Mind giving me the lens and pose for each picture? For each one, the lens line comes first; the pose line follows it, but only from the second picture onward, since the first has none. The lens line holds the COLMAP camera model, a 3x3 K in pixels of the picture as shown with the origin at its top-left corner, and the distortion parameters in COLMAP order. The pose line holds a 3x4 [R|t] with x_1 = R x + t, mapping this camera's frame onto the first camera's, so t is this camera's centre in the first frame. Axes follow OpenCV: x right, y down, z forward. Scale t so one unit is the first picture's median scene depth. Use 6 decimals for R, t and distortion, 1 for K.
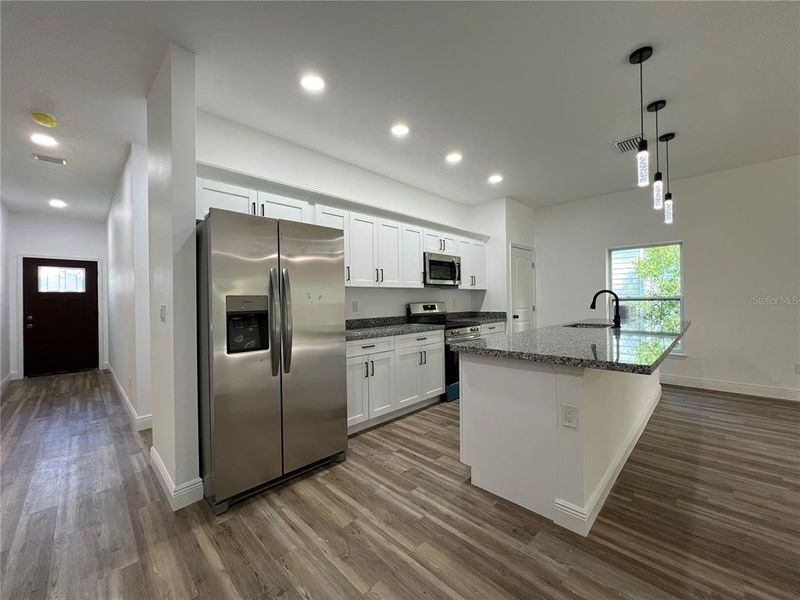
lens RADIAL K [[318.8, 0, 394.6], [0, 318.8, 298.9], [0, 0, 1]] dist [-0.001729, 0.000276]
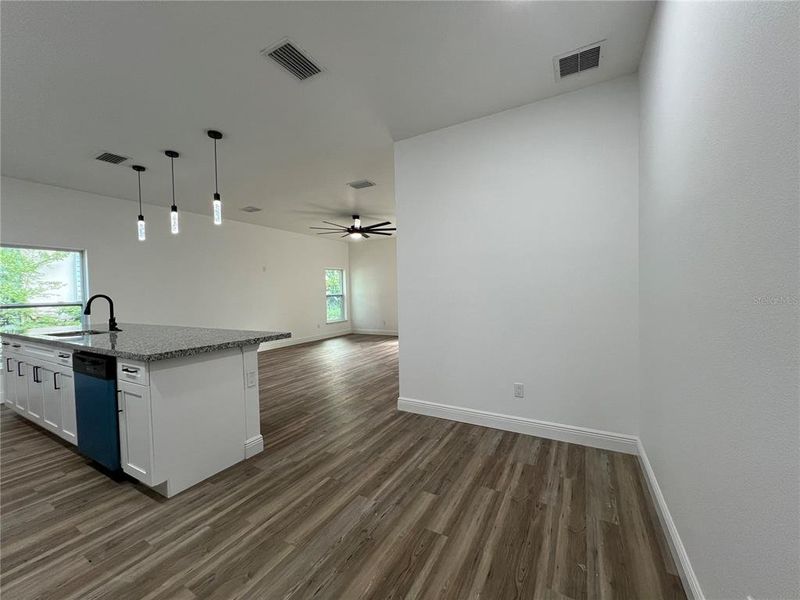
lens RADIAL K [[318.8, 0, 401.8], [0, 318.8, 299.8], [0, 0, 1]] dist [-0.001729, 0.000276]
pose [[-0.279317, 0.000411, 0.960199, -0.450655], [0.023097, 0.999713, 0.006291, 0.003007], [-0.959921, 0.023935, -0.279246, 0.310883]]
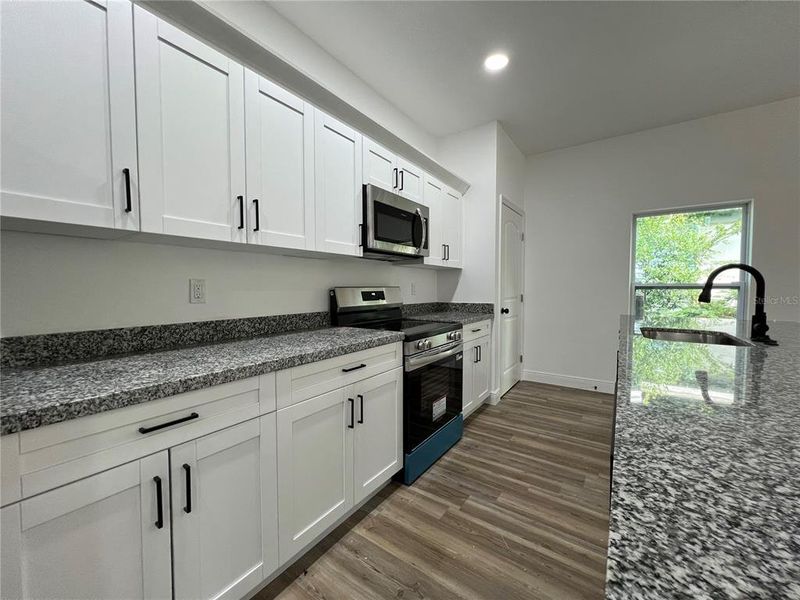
lens RADIAL K [[318.8, 0, 395.3], [0, 318.8, 298.7], [0, 0, 1]] dist [-0.001729, 0.000276]
pose [[0.984992, 0.008538, 0.172390, 0.057398], [-0.015073, 0.999215, 0.036634, 0.012639], [-0.171942, -0.038683, 0.984347, 0.502322]]
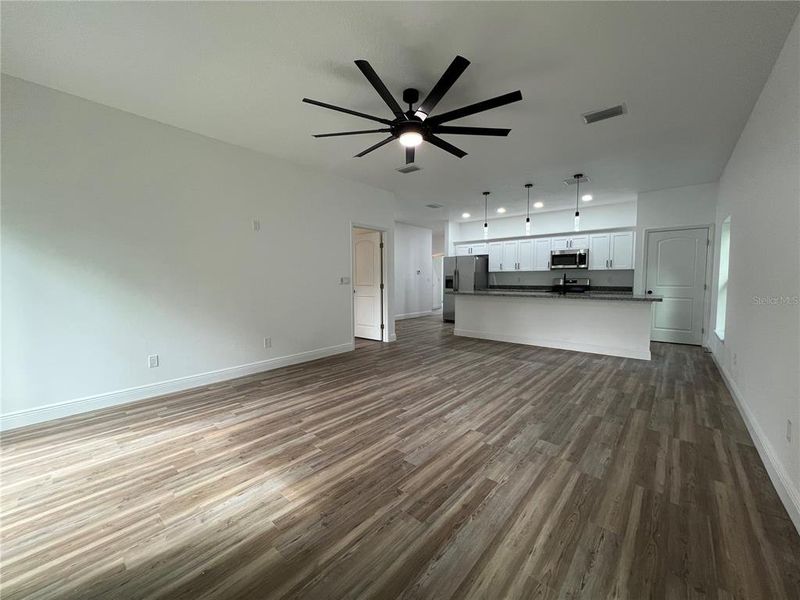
lens RADIAL K [[318.8, 0, 394.8], [0, 318.8, 299.1], [0, 0, 1]] dist [-0.001729, 0.000276]
pose [[0.070491, 0.081925, -0.994142, 1.901545], [0.008477, 0.996537, 0.082723, -0.030714], [0.997476, -0.014258, 0.069553, -0.030422]]
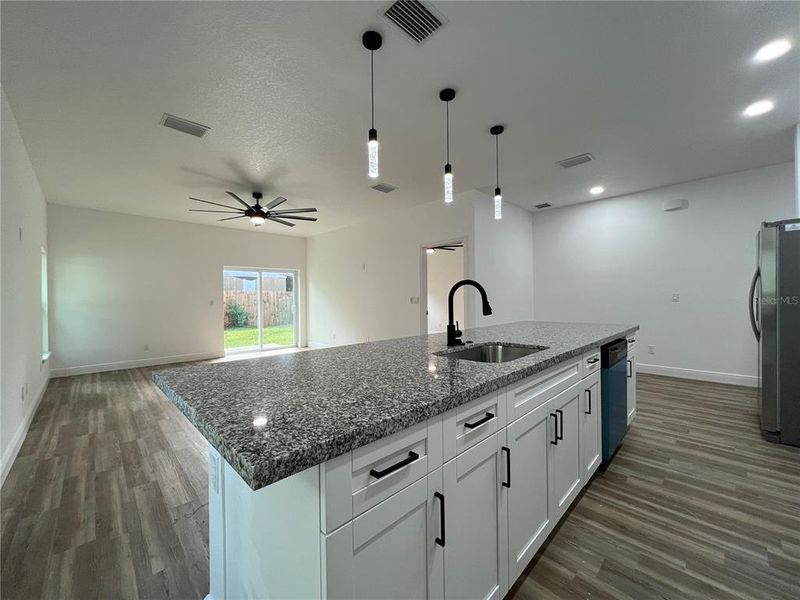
lens RADIAL K [[318.8, 0, 399.2], [0, 318.8, 299.0], [0, 0, 1]] dist [-0.001729, 0.000276]
pose [[-0.999436, 0.032919, 0.006596, 0.635804], [0.032869, 0.999431, -0.007589, 0.004169], [-0.006842, -0.007368, -0.999949, 1.271882]]
